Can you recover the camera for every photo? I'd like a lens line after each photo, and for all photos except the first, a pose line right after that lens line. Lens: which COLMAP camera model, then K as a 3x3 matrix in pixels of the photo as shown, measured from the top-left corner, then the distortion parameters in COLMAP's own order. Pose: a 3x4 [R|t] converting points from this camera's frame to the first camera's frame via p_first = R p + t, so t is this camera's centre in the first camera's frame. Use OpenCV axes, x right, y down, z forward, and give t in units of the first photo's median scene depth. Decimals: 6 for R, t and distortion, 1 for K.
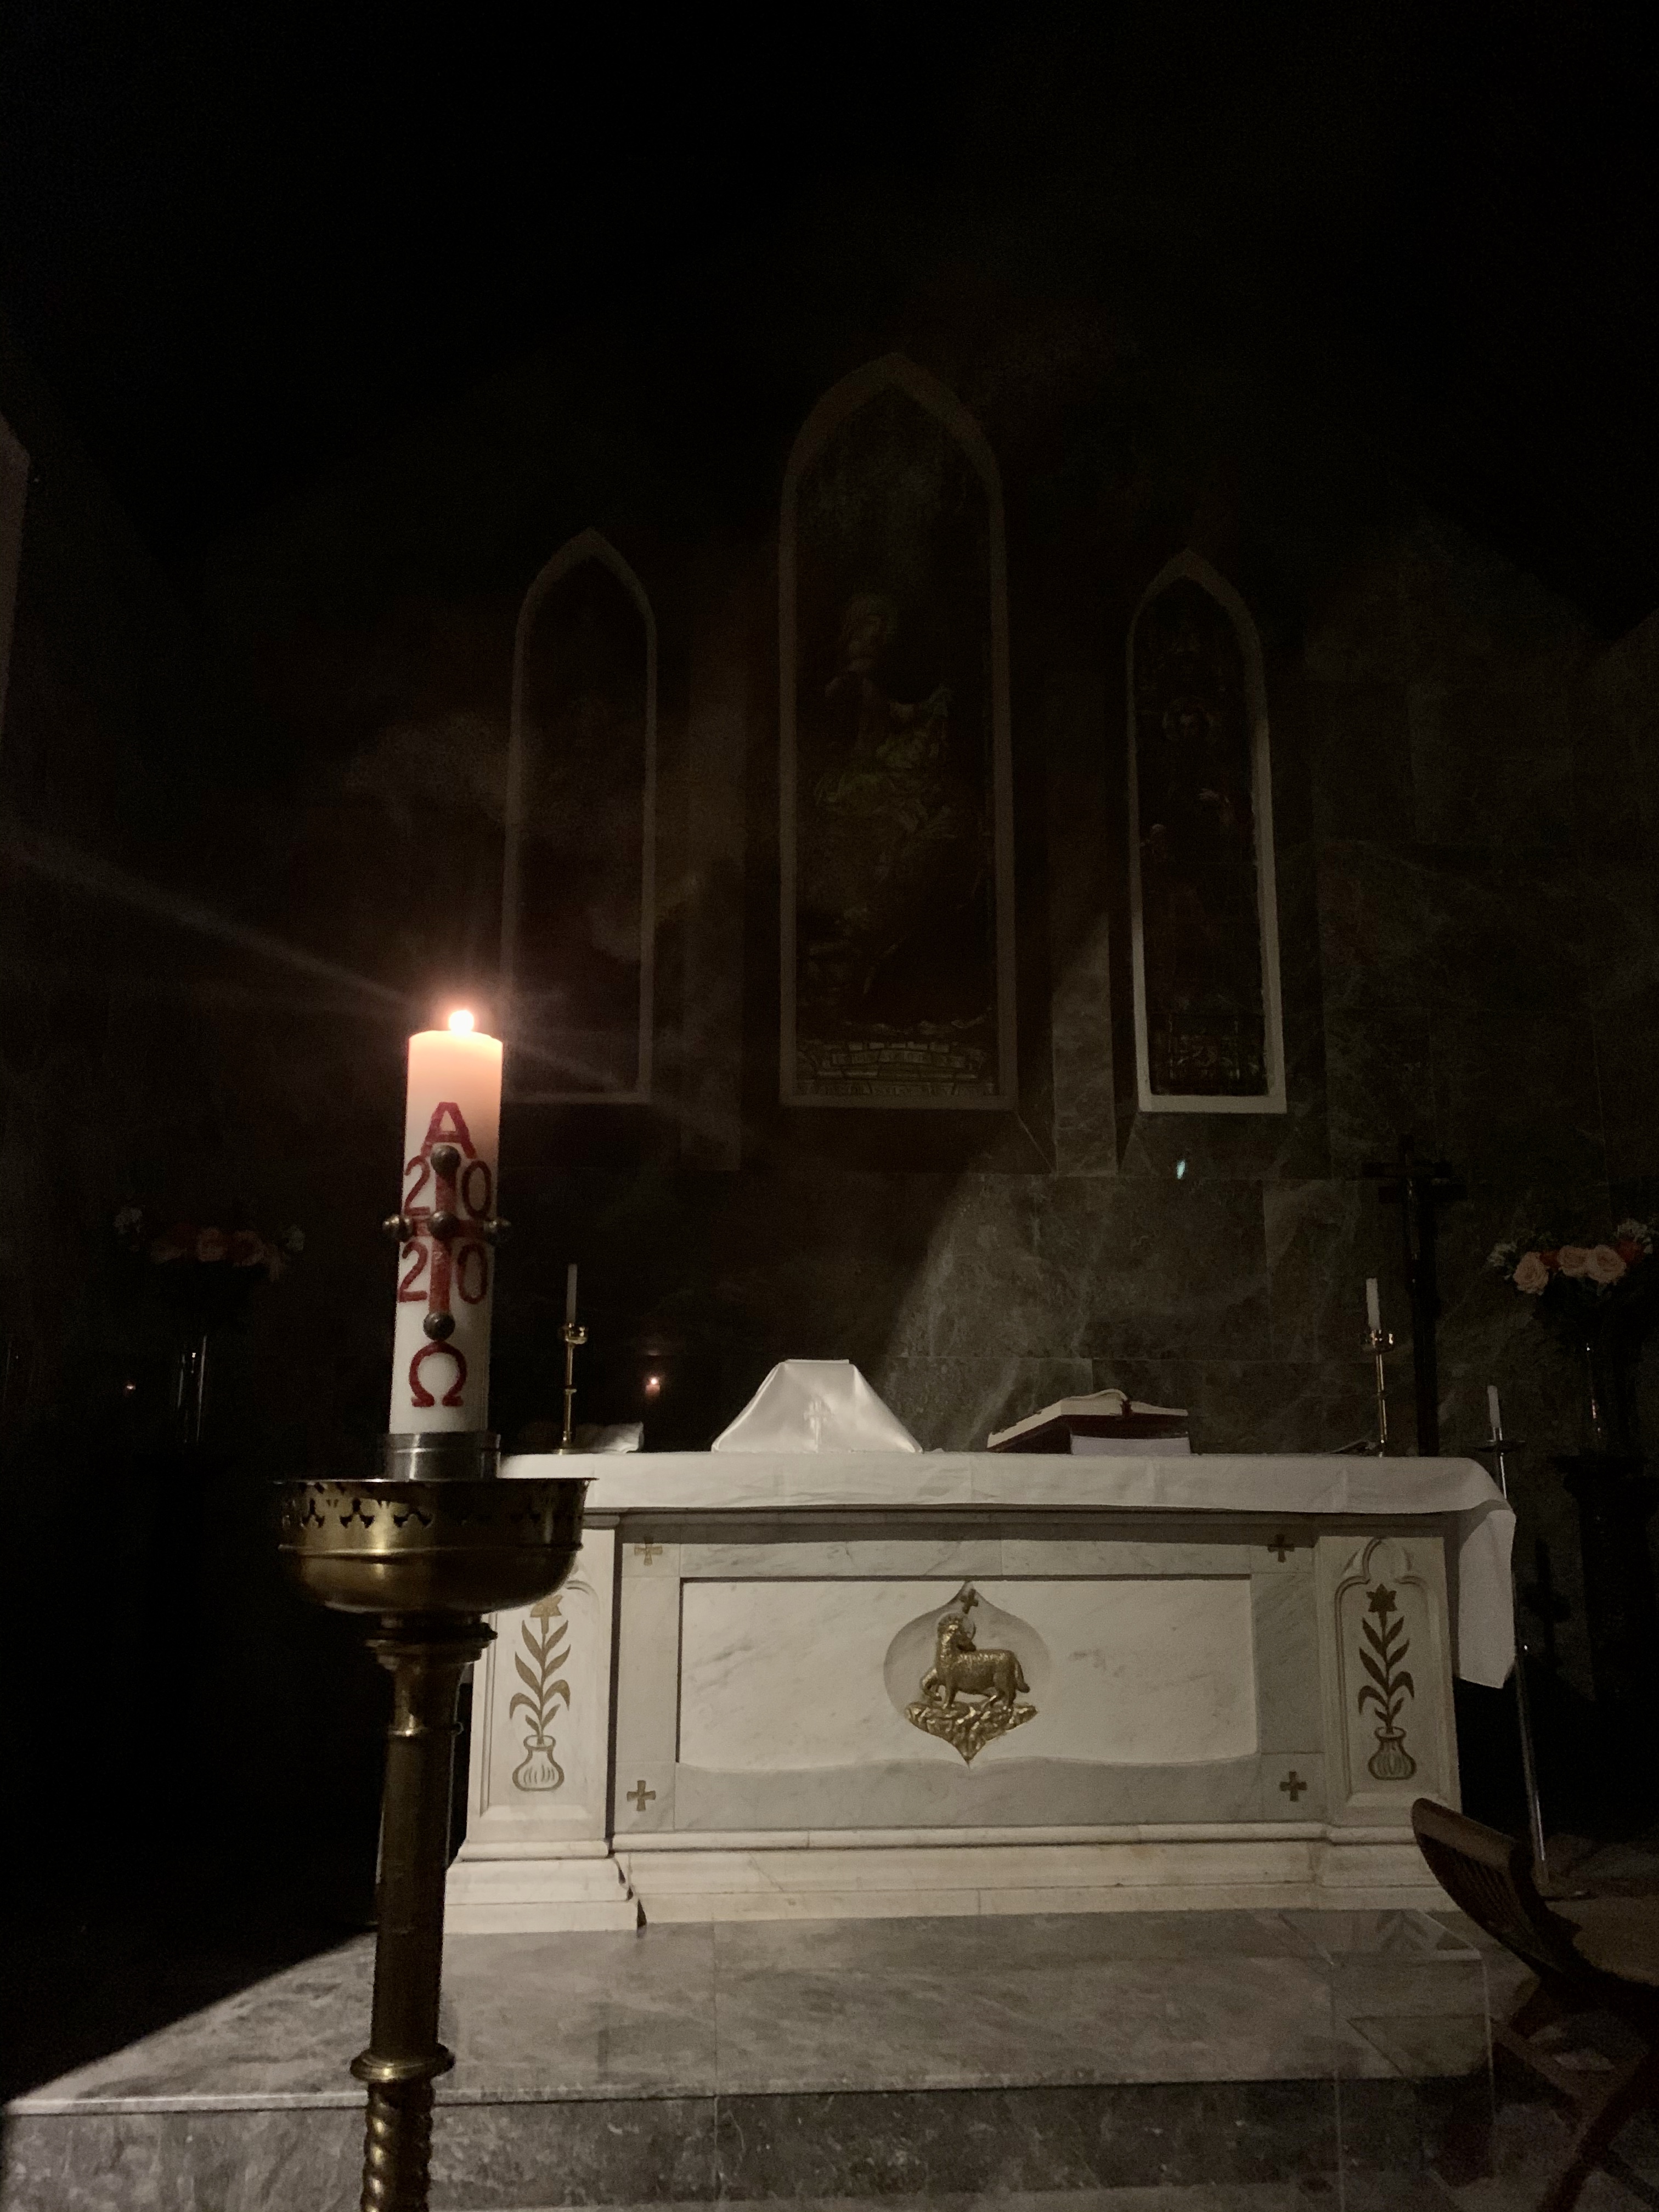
lens RADIAL K [[1691.9, 0, 841.9], [0, 1691.9, 1060.9], [0, 0, 1]] dist [0.060139, -0.059974]
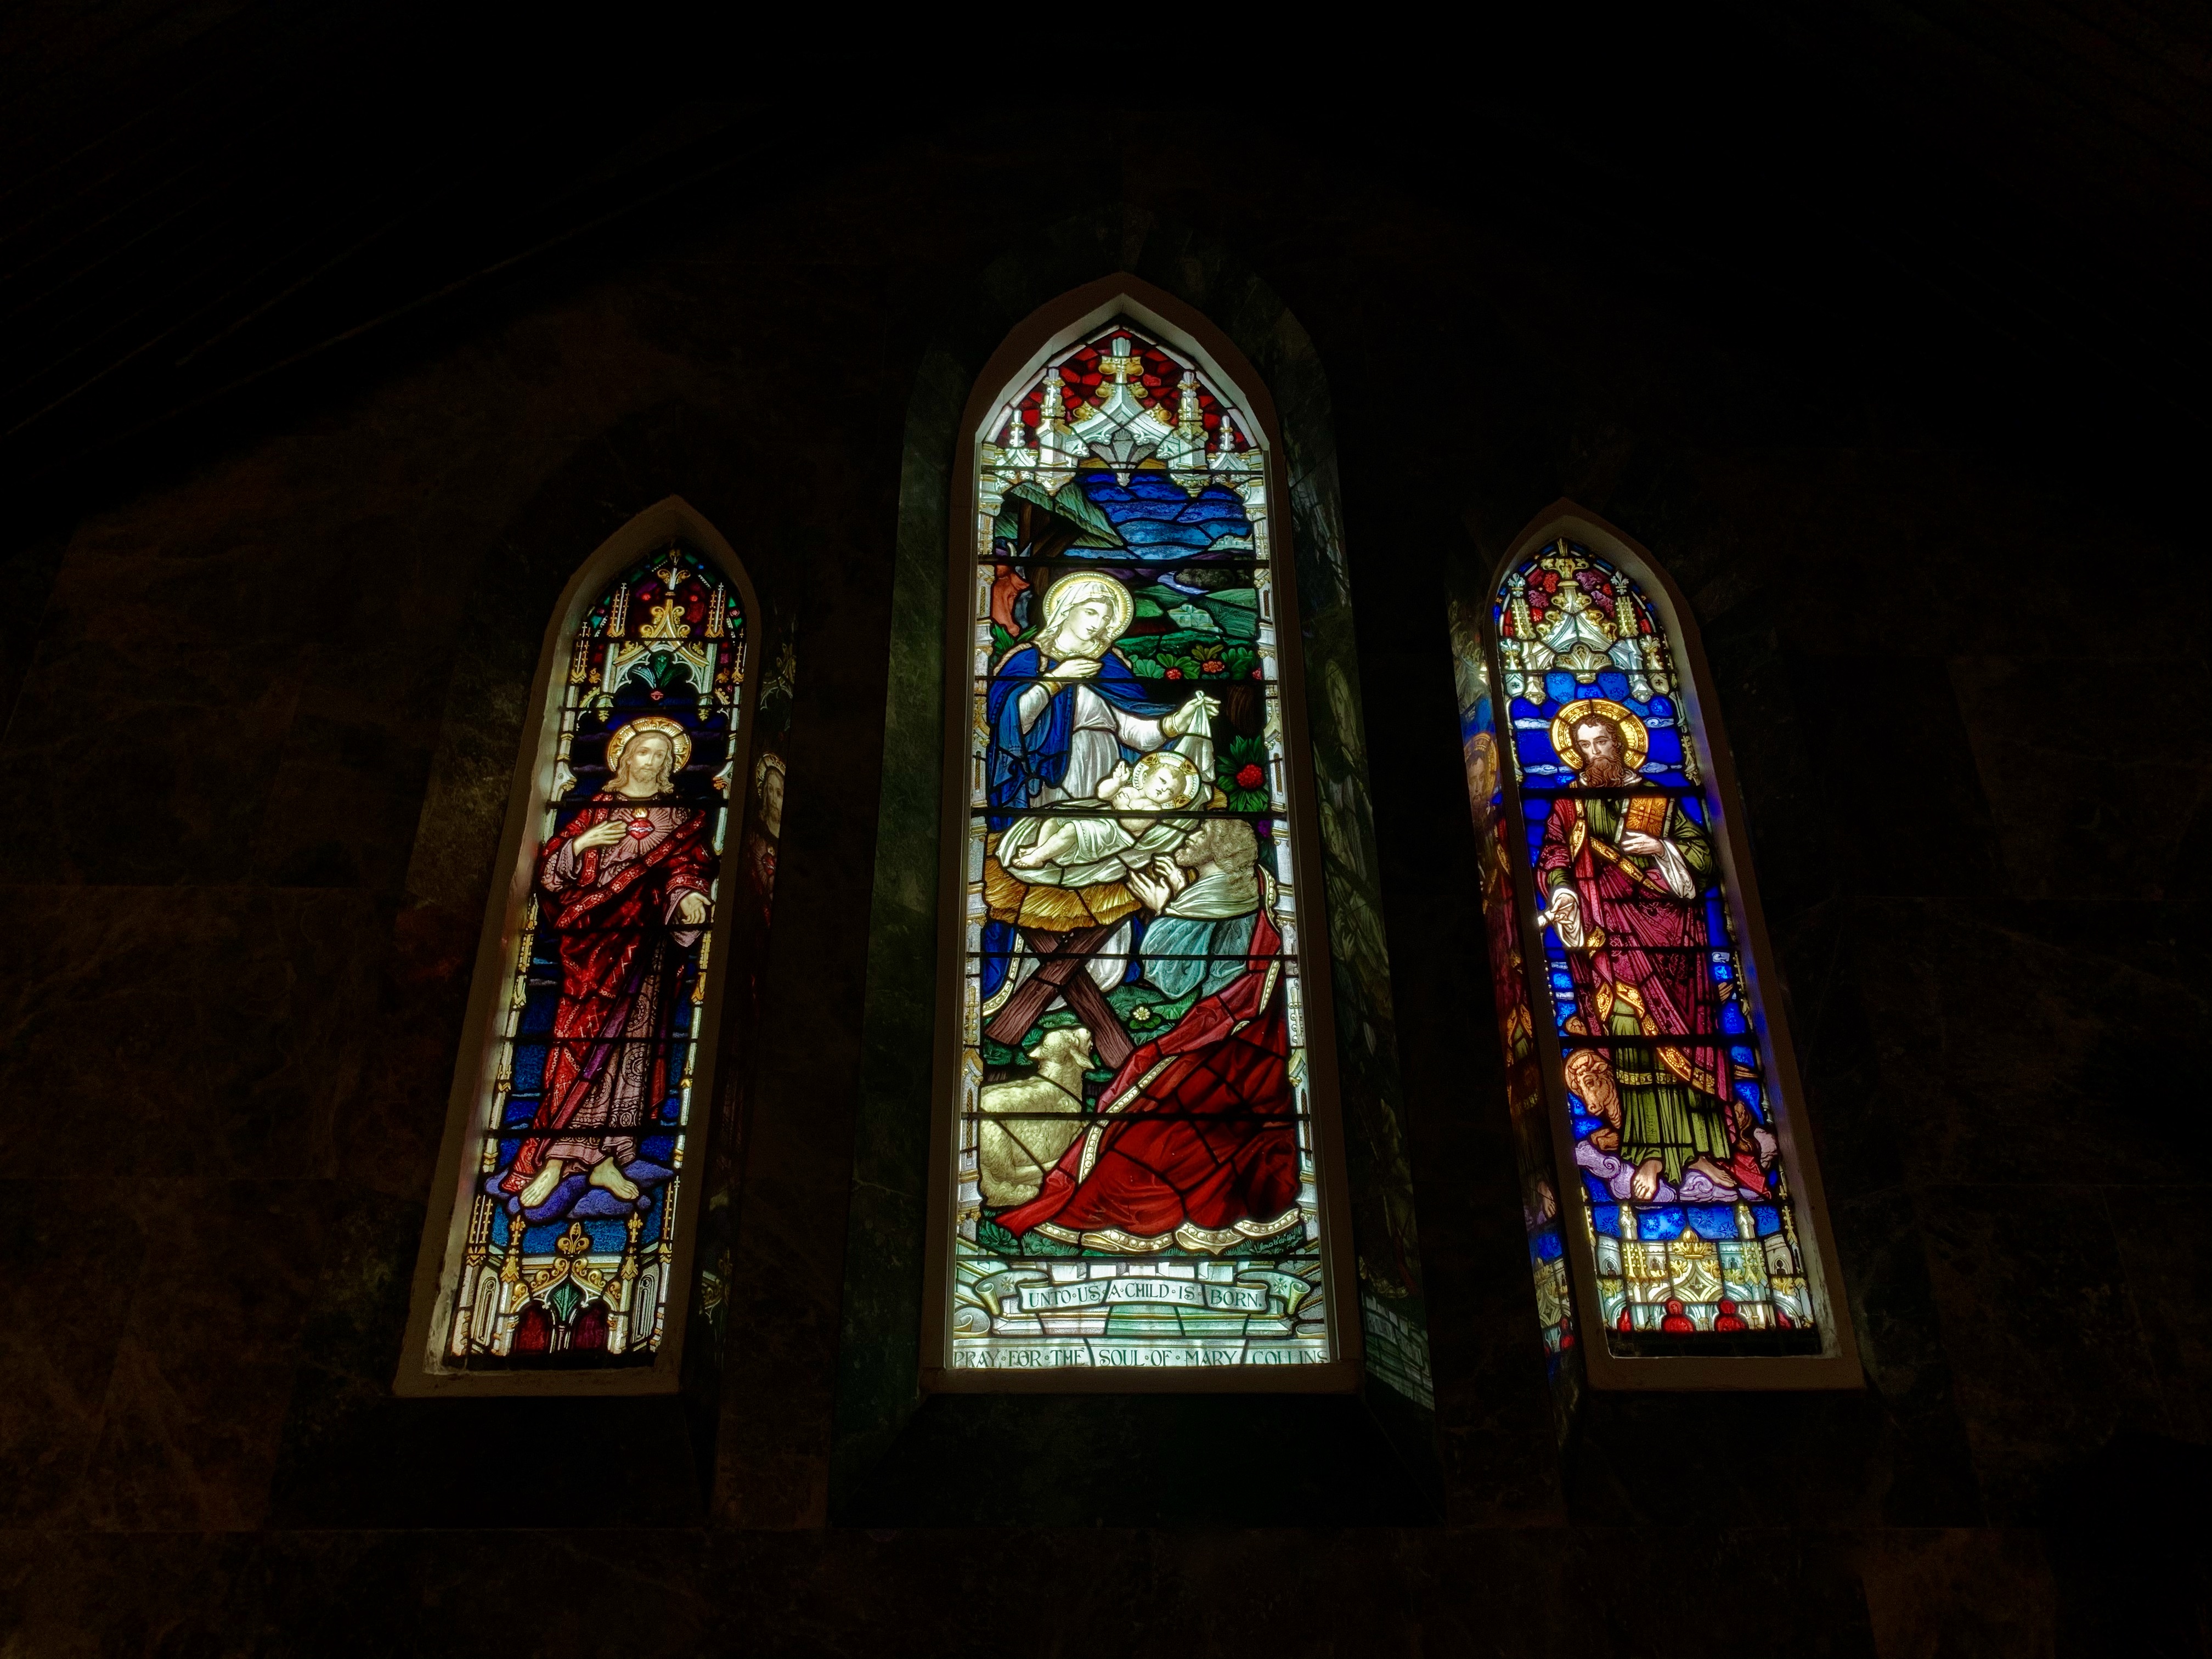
lens RADIAL K [[1691.9, 0, 1097.6], [0, 1691.9, 819.3], [0, 0, 1]] dist [0.060139, -0.059974]
pose [[0.998539, -0.033376, -0.042486, 0.051312], [0.020110, 0.959468, -0.281100, 0.005784], [0.050146, 0.279835, 0.958738, 0.446846]]
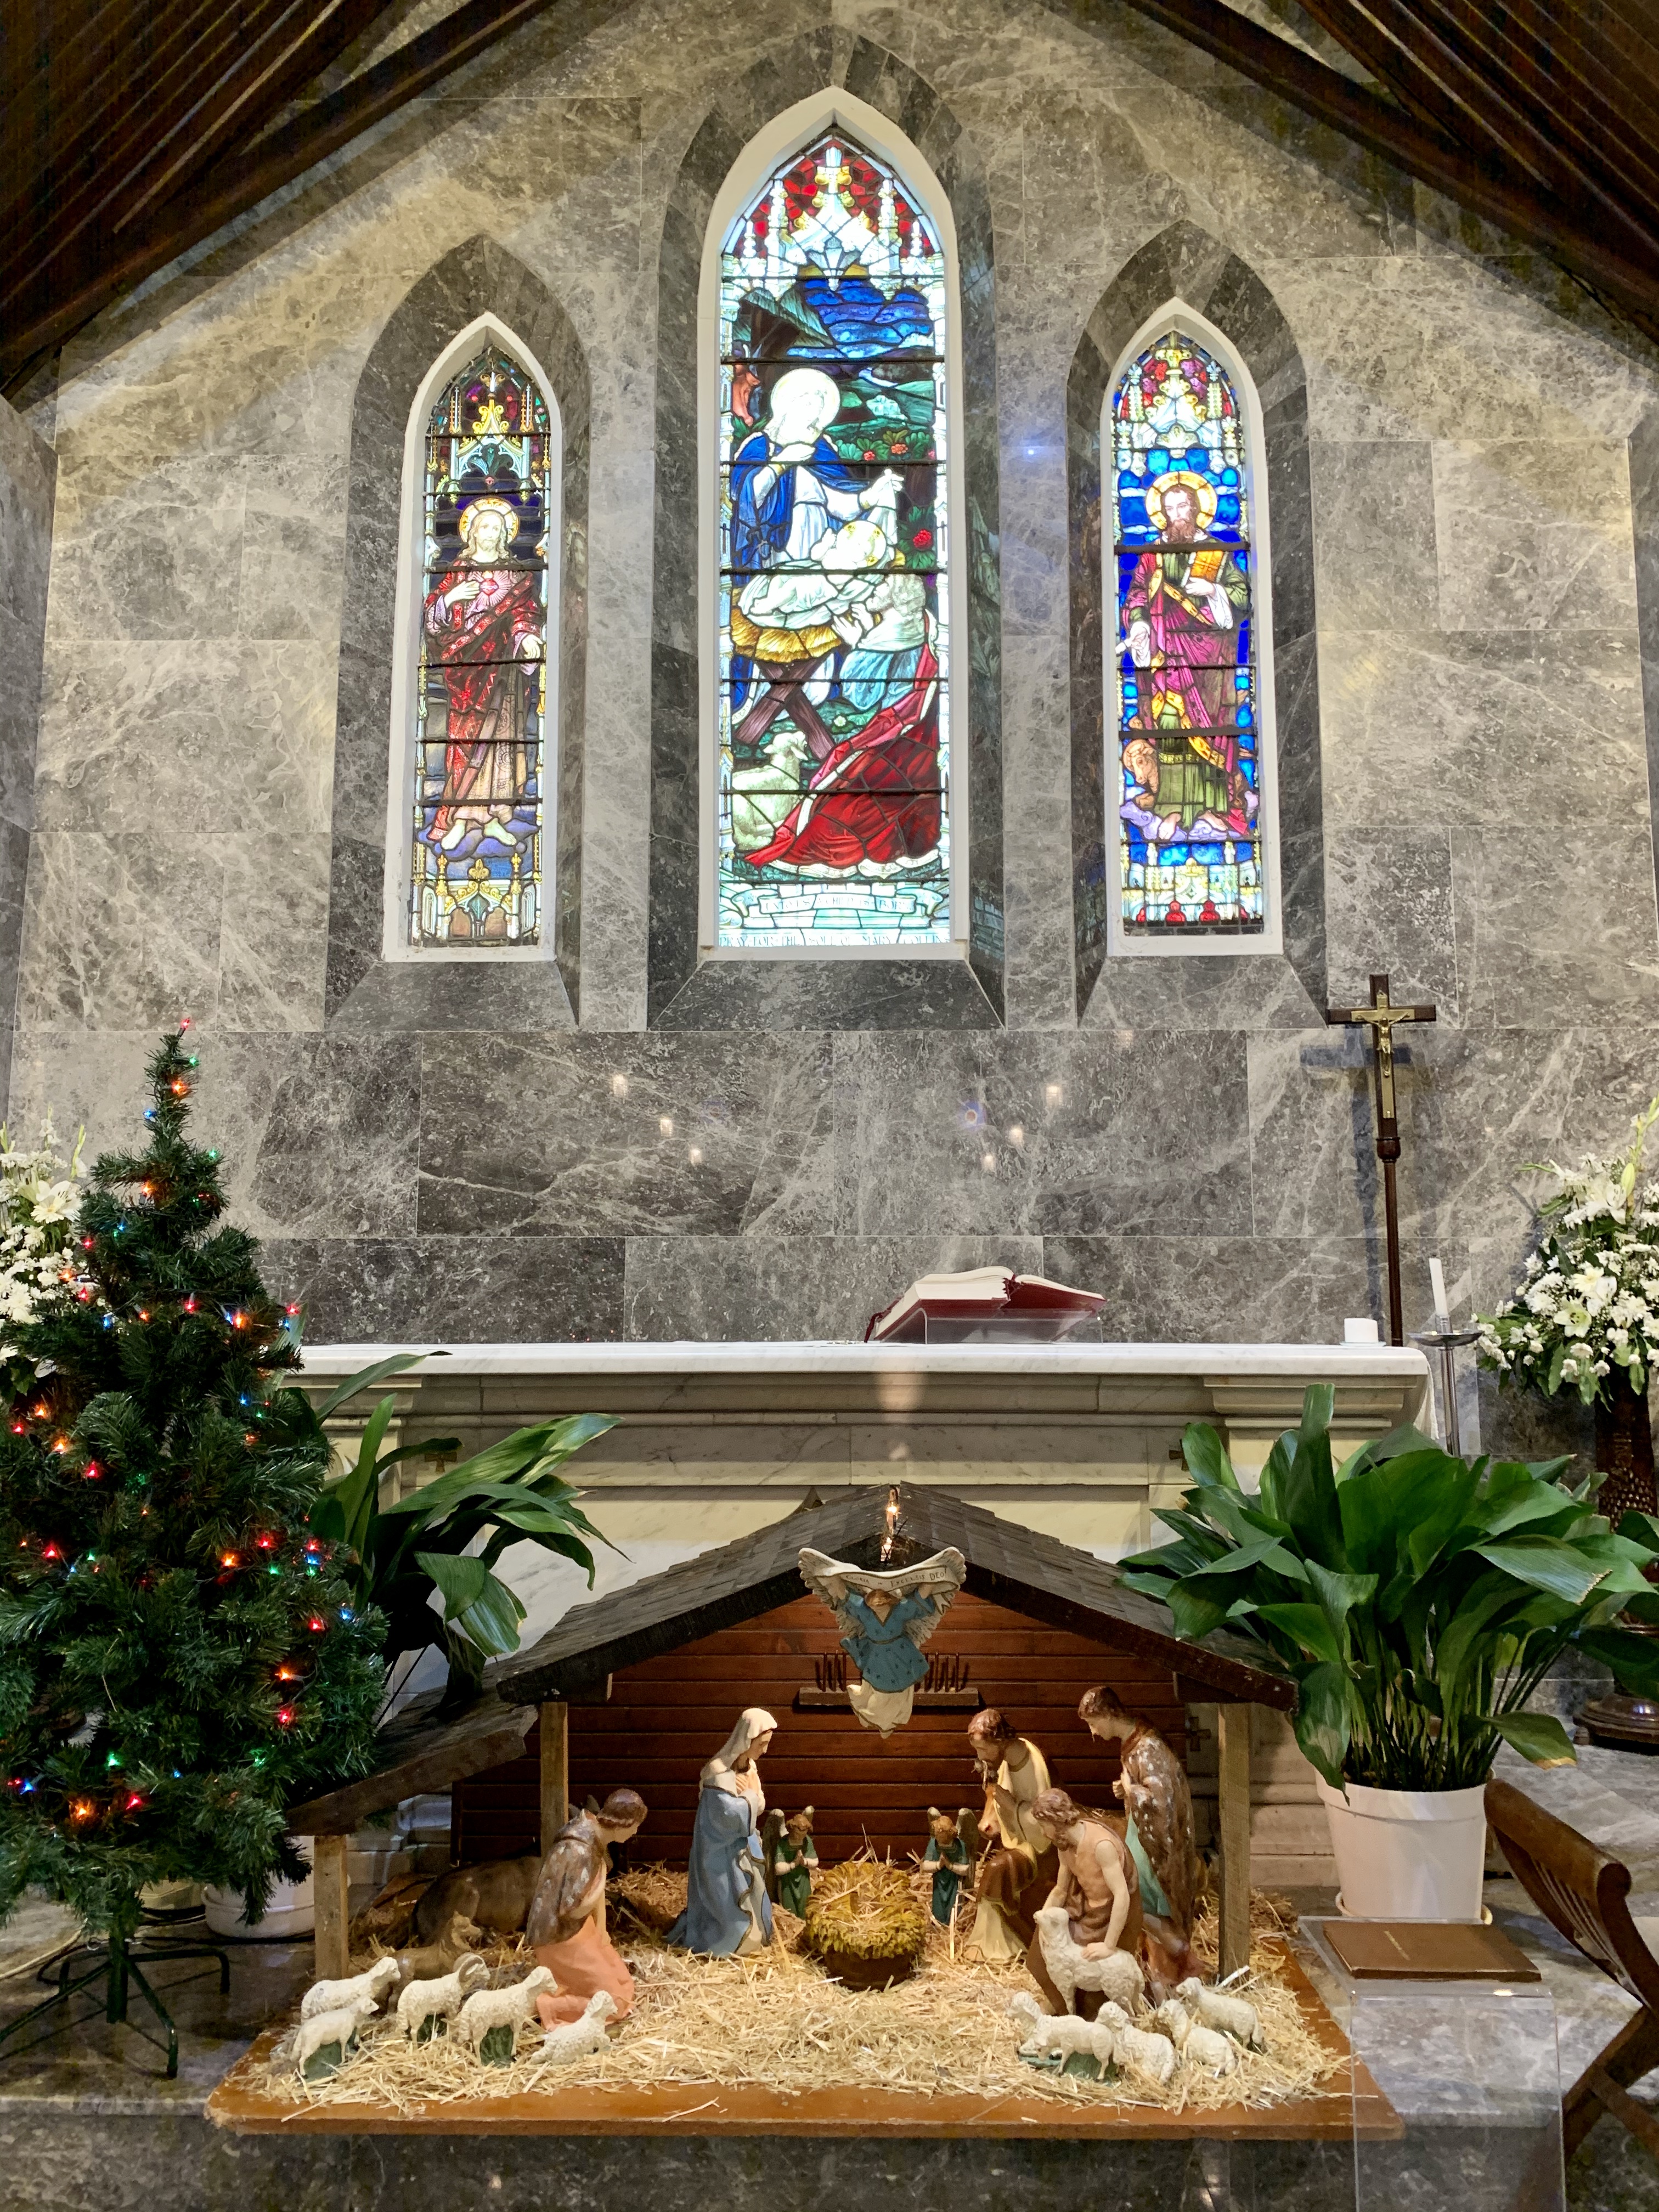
lens RADIAL K [[1691.9, 0, 839.7], [0, 1691.9, 1063.7], [0, 0, 1]] dist [0.060139, -0.059974]
pose [[0.994821, -0.018725, -0.099903, 0.131265], [0.025520, 0.997414, 0.067183, 0.024632], [0.098387, -0.069385, 0.992726, 0.122866]]
